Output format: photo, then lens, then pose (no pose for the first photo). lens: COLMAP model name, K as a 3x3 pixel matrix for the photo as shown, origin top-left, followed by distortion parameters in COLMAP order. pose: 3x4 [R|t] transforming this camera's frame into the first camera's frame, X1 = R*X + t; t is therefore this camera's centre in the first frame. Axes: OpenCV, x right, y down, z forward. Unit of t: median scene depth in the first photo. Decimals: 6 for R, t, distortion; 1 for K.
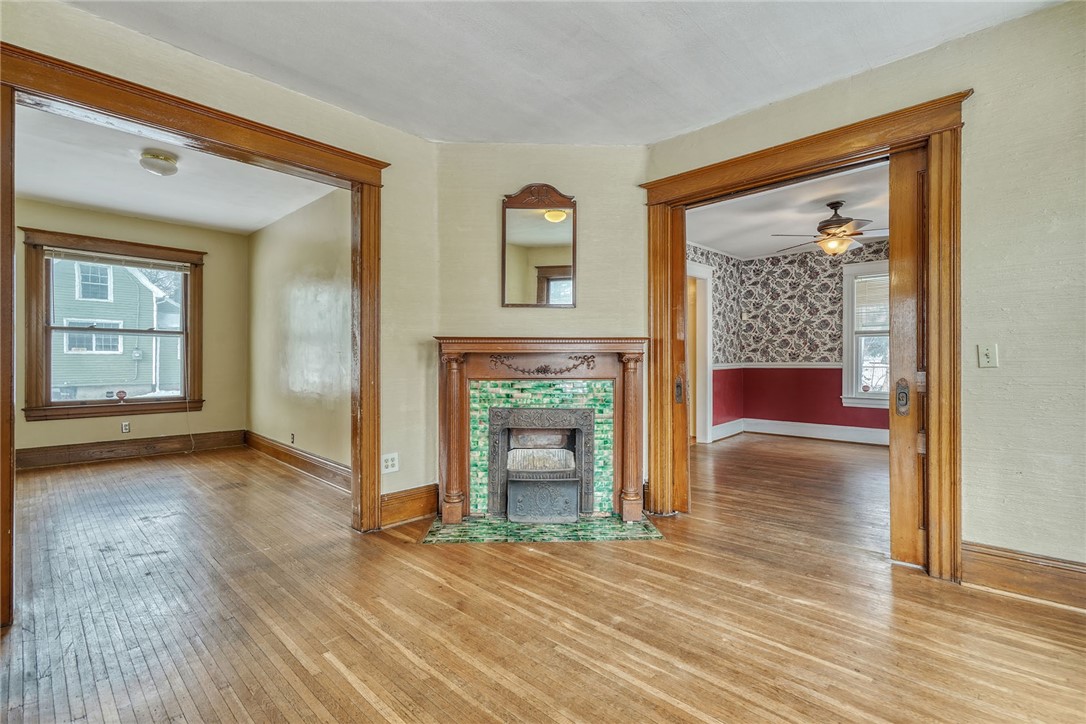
lens RADIAL K [[499.2, 0, 545.4], [0, 499.2, 359.9], [0, 0, 1]] dist [-0.000203, 0.003772]
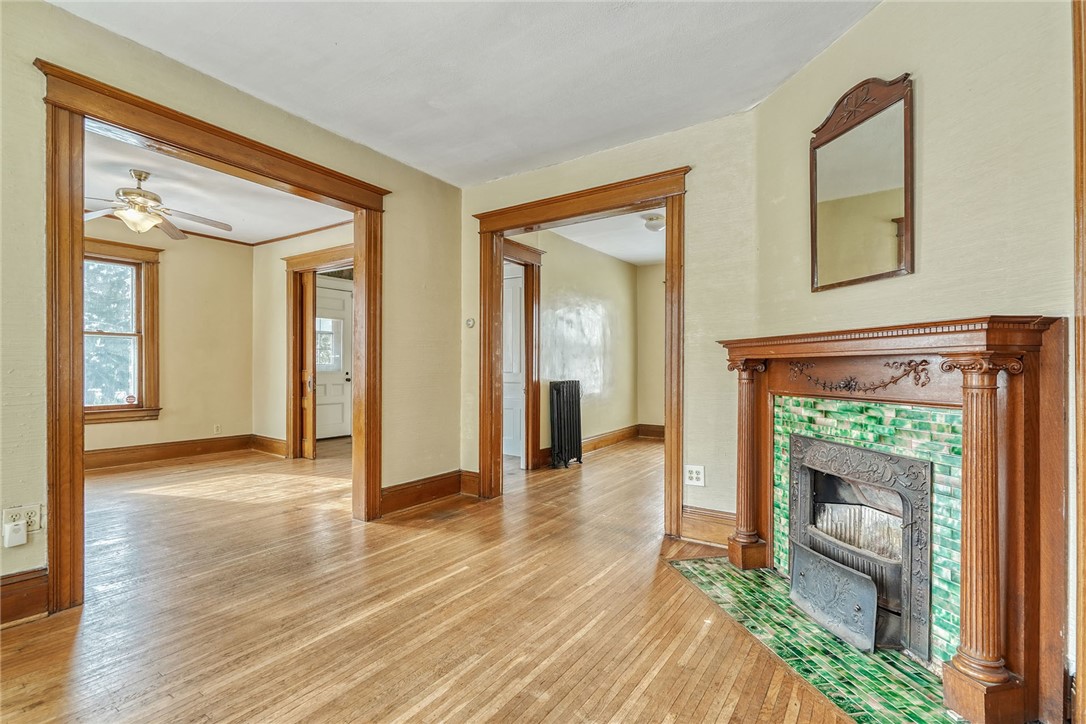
lens RADIAL K [[499.2, 0, 540.1], [0, 499.2, 365.3], [0, 0, 1]] dist [-0.000203, 0.003772]
pose [[0.146625, -0.004963, -0.989180, 0.558257], [-0.000612, 0.999987, -0.005107, -0.000045], [0.989192, 0.001355, 0.146620, 0.528097]]
